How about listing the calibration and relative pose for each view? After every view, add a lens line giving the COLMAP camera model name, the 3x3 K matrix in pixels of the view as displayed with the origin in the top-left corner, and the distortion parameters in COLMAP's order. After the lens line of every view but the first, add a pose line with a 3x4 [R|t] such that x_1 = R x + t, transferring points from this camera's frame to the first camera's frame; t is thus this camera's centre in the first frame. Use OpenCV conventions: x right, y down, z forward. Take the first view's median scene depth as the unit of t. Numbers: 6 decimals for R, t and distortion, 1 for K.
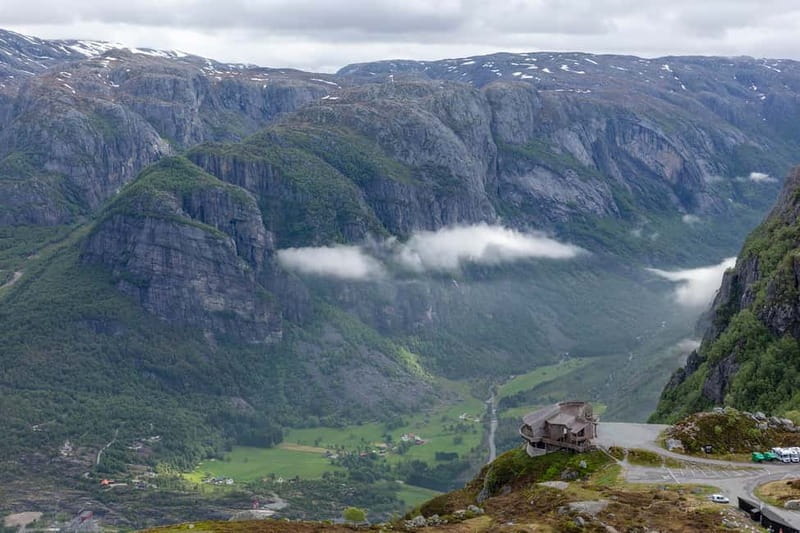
lens RADIAL K [[1193.5, 0, 400.0], [0, 1193.5, 266.5], [0, 0, 1]] dist [0.015179, 0.003078]
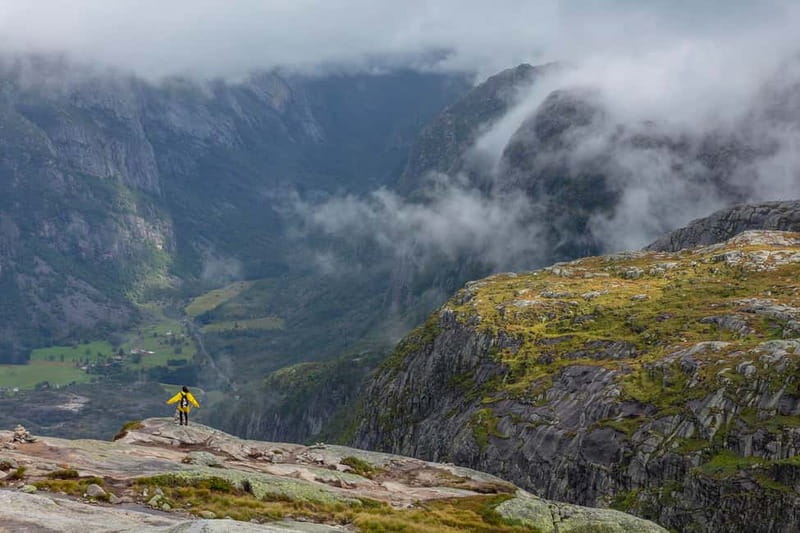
lens RADIAL K [[1193.5, 0, 400.0], [0, 1193.5, 266.5], [0, 0, 1]] dist [0.015179, 0.003078]
pose [[0.945702, -0.027730, 0.323850, -0.068269], [0.007587, 0.997966, 0.063297, -0.007949], [-0.324946, -0.057404, 0.943989, -0.114151]]
